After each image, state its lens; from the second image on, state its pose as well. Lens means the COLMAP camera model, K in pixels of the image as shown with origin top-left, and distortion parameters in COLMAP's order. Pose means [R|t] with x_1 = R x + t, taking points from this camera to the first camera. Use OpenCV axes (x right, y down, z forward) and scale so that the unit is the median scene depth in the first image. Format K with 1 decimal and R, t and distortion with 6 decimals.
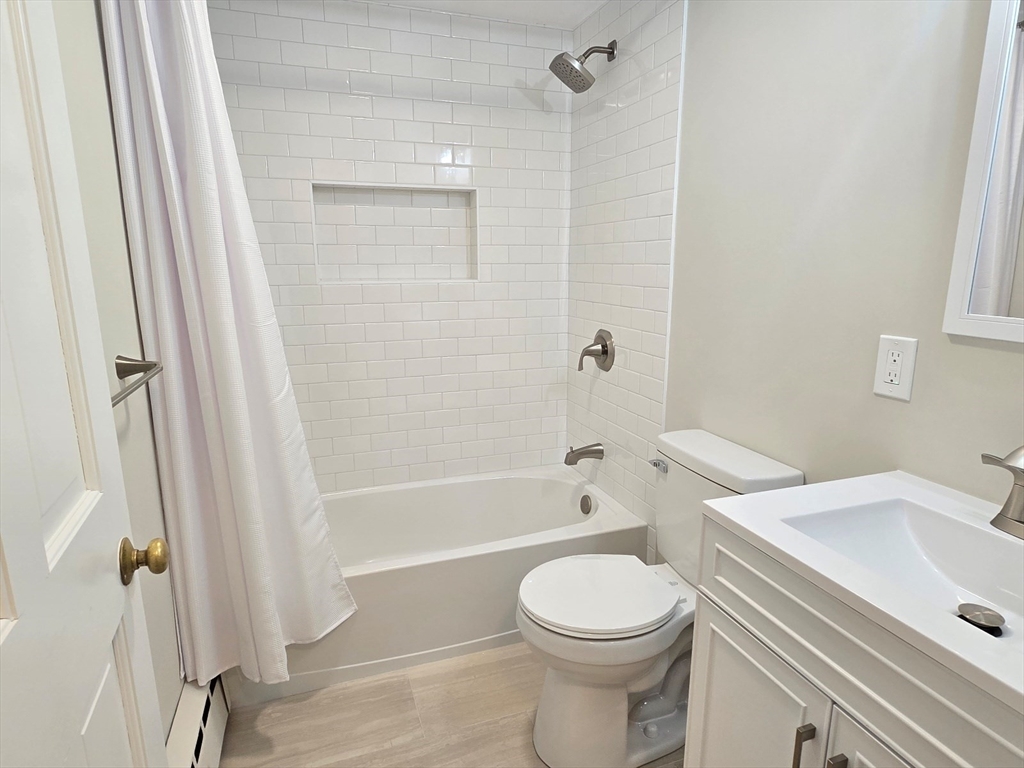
lens RADIAL K [[584.9, 0, 513.9], [0, 584.9, 390.8], [0, 0, 1]] dist [-0.000559, -0.003563]
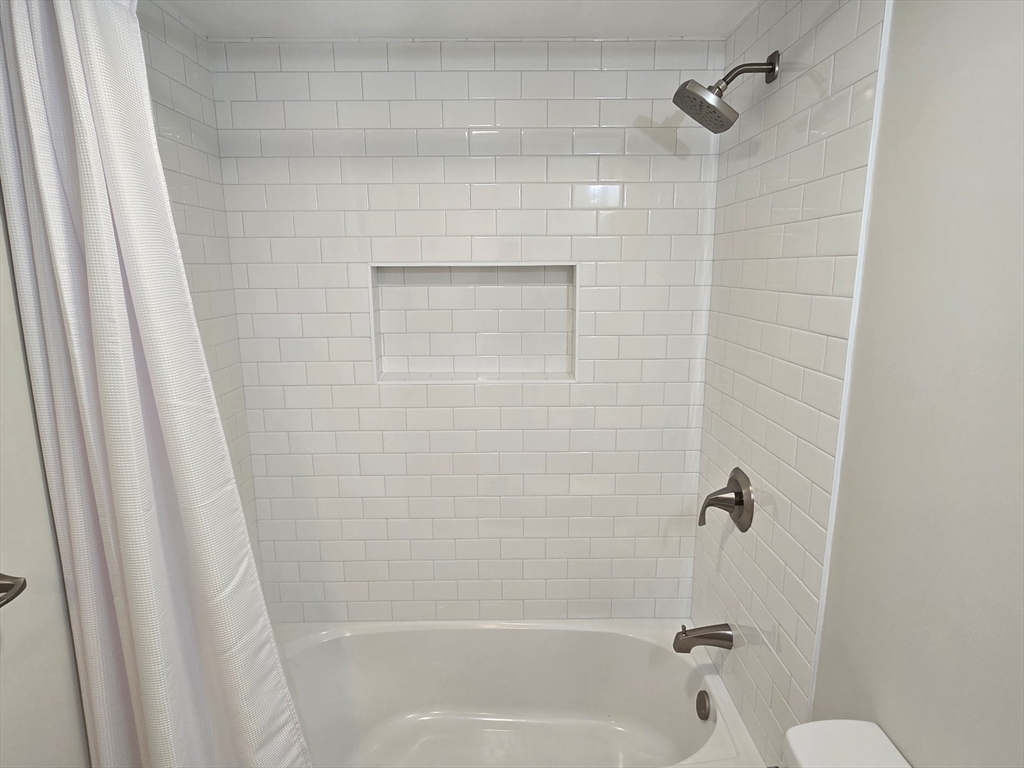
lens RADIAL K [[584.9, 0, 513.9], [0, 584.9, 390.8], [0, 0, 1]] dist [-0.000559, -0.003563]
pose [[0.945552, 0.064259, -0.319064, 0.114716], [-0.067211, 0.997737, 0.001760, -0.181554], [0.318456, 0.019781, 0.947731, 0.264322]]
